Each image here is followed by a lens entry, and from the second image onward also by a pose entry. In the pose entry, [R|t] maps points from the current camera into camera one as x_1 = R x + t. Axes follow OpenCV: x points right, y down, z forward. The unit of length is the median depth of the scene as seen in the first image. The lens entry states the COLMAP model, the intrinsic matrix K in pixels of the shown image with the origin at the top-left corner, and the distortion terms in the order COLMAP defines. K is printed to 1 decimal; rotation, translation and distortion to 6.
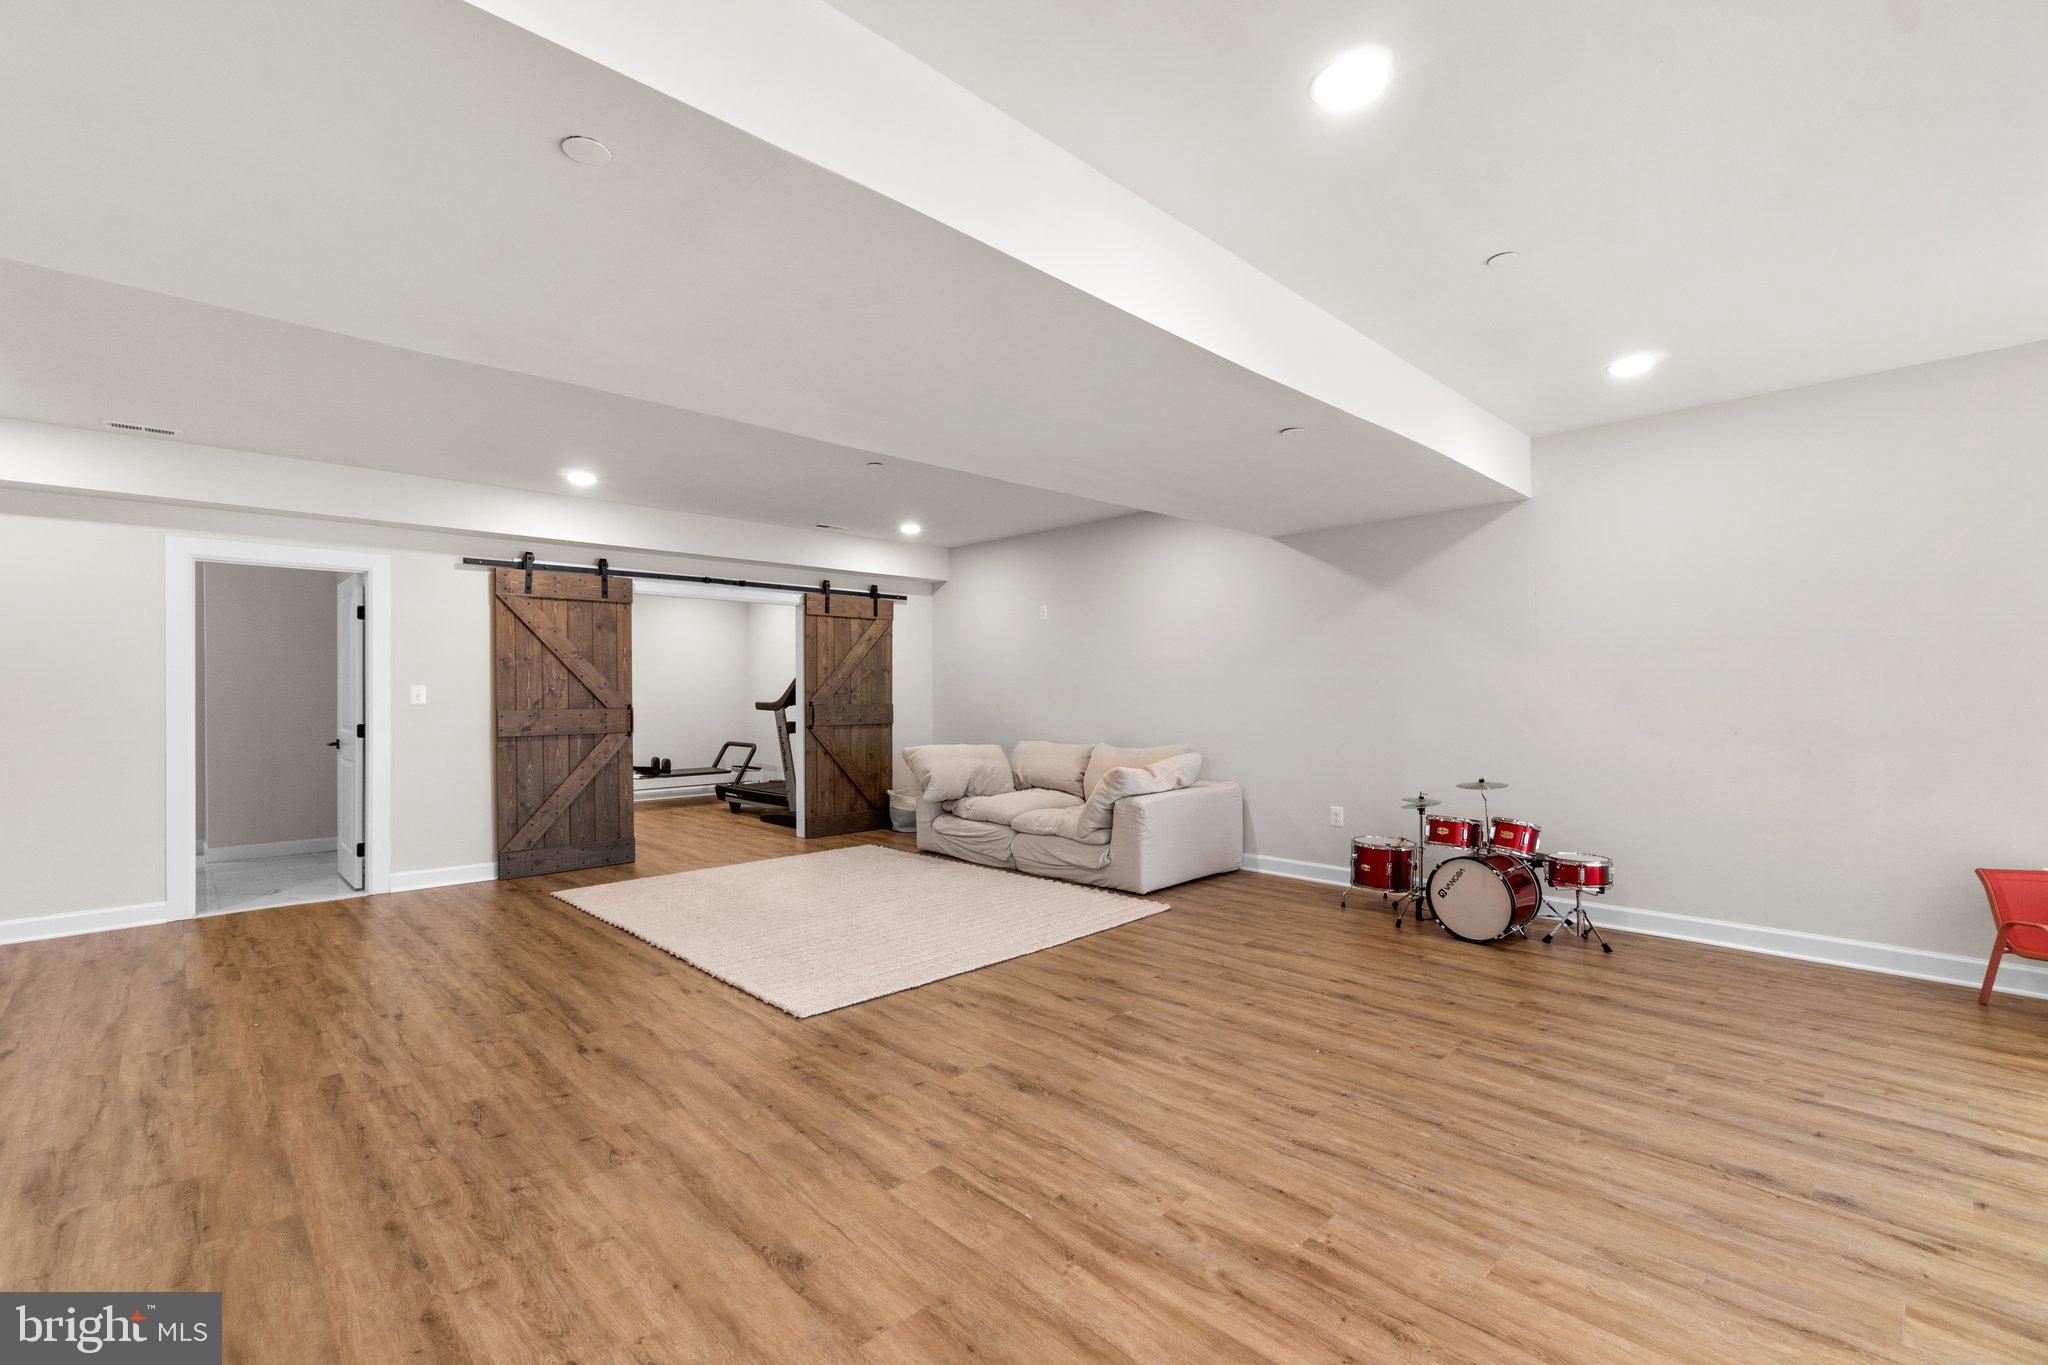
lens RADIAL K [[886.0, 0, 1024.0], [0, 886.0, 682.5], [0, 0, 1]] dist [-0.002067, -0.000083]
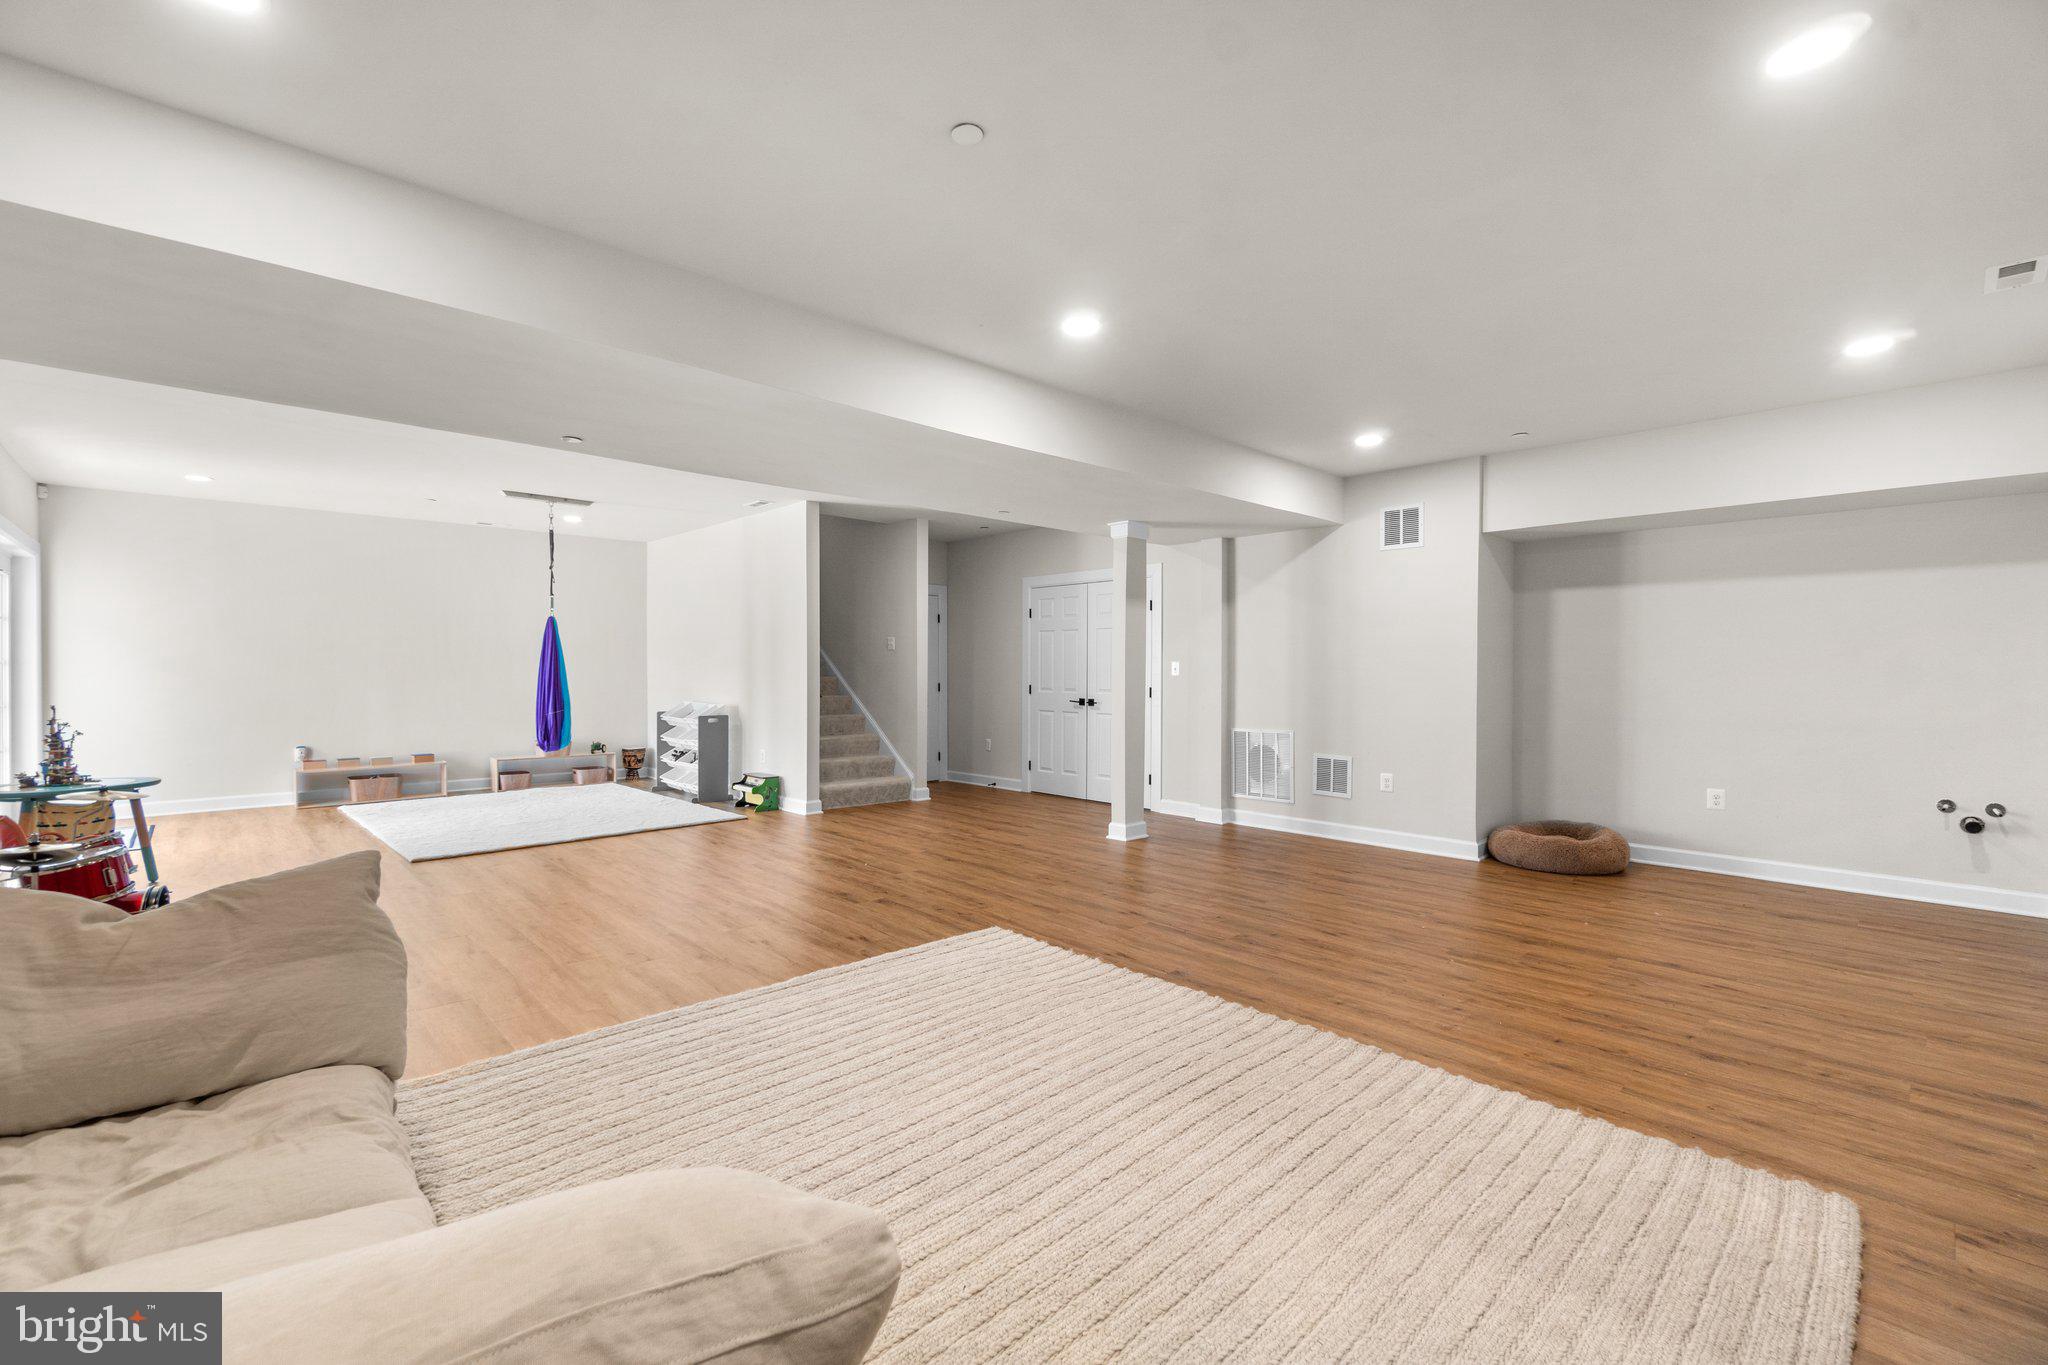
lens RADIAL K [[886.0, 0, 1024.0], [0, 886.0, 682.5], [0, 0, 1]] dist [-0.002067, -0.000083]
pose [[-0.999883, 0.001439, 0.015223, -0.333415], [0.001512, 0.999987, 0.004806, 0.031309], [-0.015216, 0.004829, -0.999873, 2.384980]]
